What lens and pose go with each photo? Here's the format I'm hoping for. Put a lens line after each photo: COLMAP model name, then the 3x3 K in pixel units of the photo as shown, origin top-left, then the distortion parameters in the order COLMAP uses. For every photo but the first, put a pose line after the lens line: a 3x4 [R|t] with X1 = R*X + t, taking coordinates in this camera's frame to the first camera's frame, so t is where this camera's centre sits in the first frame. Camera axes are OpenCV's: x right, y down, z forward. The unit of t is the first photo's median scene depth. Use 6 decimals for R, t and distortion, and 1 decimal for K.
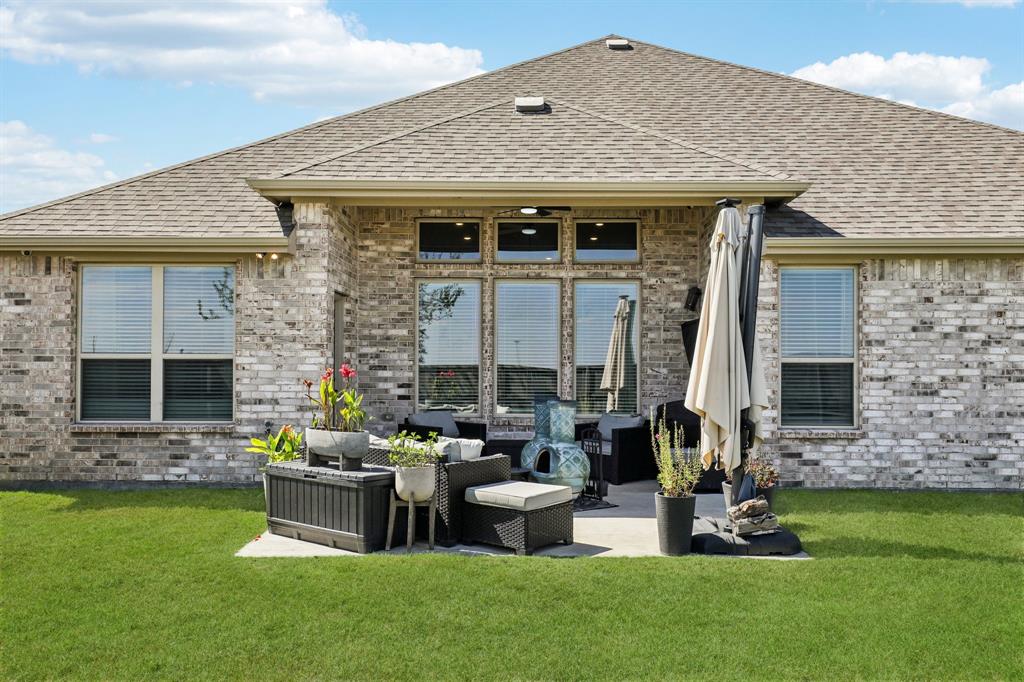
lens RADIAL K [[867.4, 0, 512.0], [0, 867.4, 341.0], [0, 0, 1]] dist [0.040986, 0.001687]
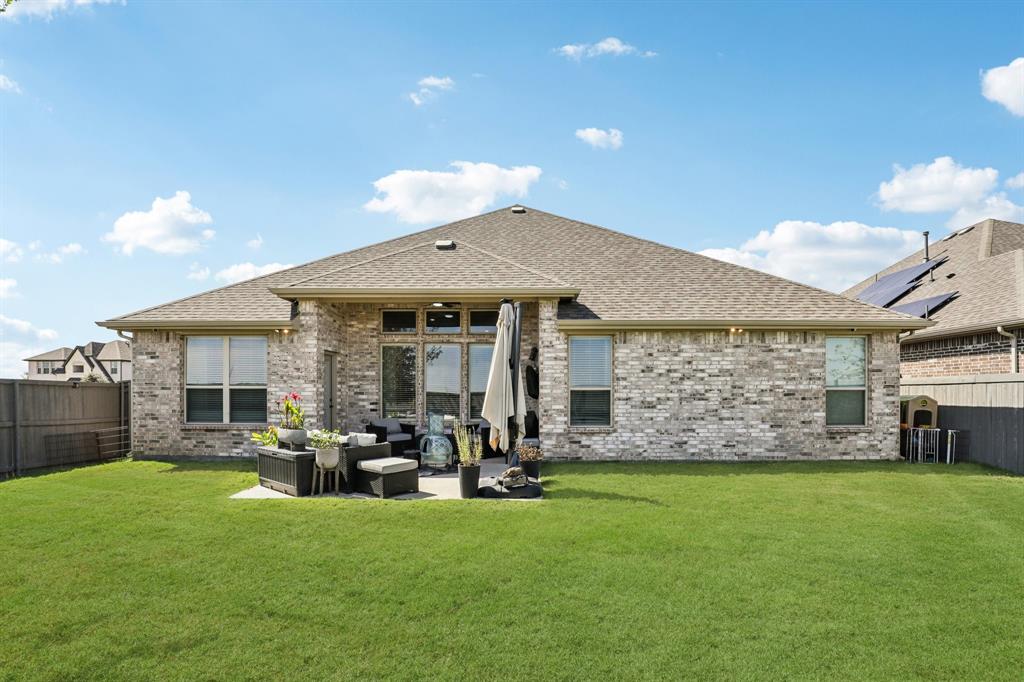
lens RADIAL K [[494.4, 0, 508.7], [0, 494.4, 381.3], [0, 0, 1]] dist [-0.019410, -0.000049]
pose [[0.999966, -0.002066, -0.008031, 0.193882], [0.002135, 0.999961, 0.008526, -0.002066], [0.008013, -0.008543, 0.999931, -0.007600]]
